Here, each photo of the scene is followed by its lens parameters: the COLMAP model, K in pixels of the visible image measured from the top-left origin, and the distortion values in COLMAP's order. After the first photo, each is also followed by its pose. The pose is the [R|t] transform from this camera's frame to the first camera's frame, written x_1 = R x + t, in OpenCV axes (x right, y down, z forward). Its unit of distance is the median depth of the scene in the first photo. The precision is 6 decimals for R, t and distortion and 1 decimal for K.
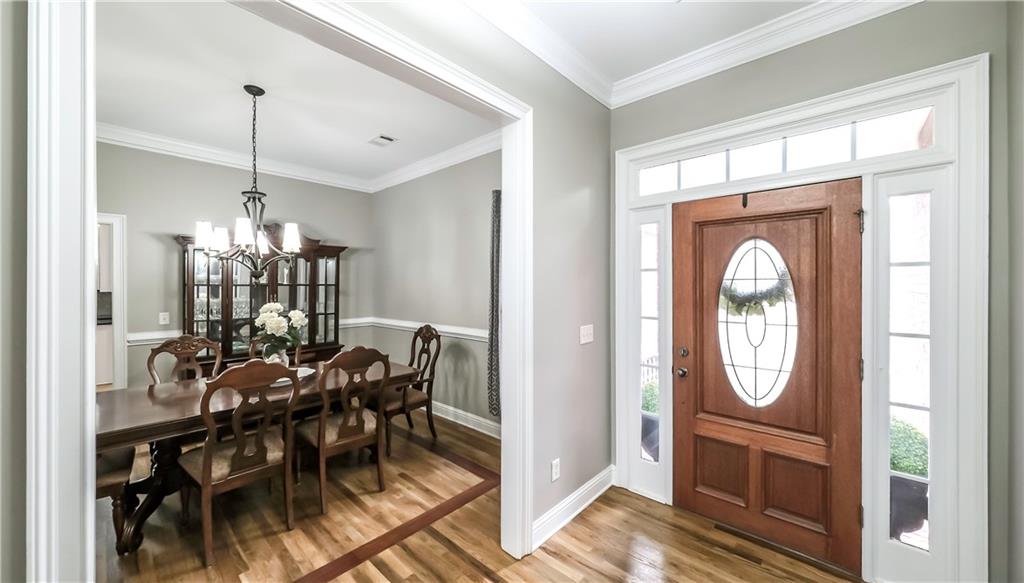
lens RADIAL K [[370.0, 0, 505.1], [0, 370.0, 285.7], [0, 0, 1]] dist [-0.002093, 0.000208]
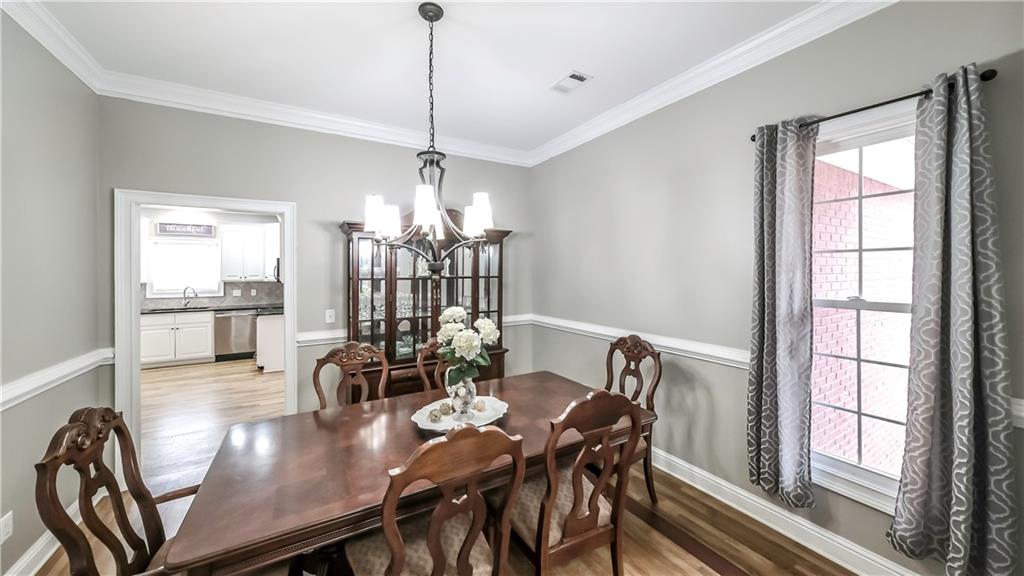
lens RADIAL K [[358.8, 0, 502.2], [0, 358.8, 269.8], [0, 0, 1]] dist [0.002083, -0.000616]
pose [[0.954709, -0.006224, -0.297476, -0.283068], [0.004834, 0.999974, -0.005408, -0.018486], [0.297502, 0.003725, 0.954714, 0.311648]]
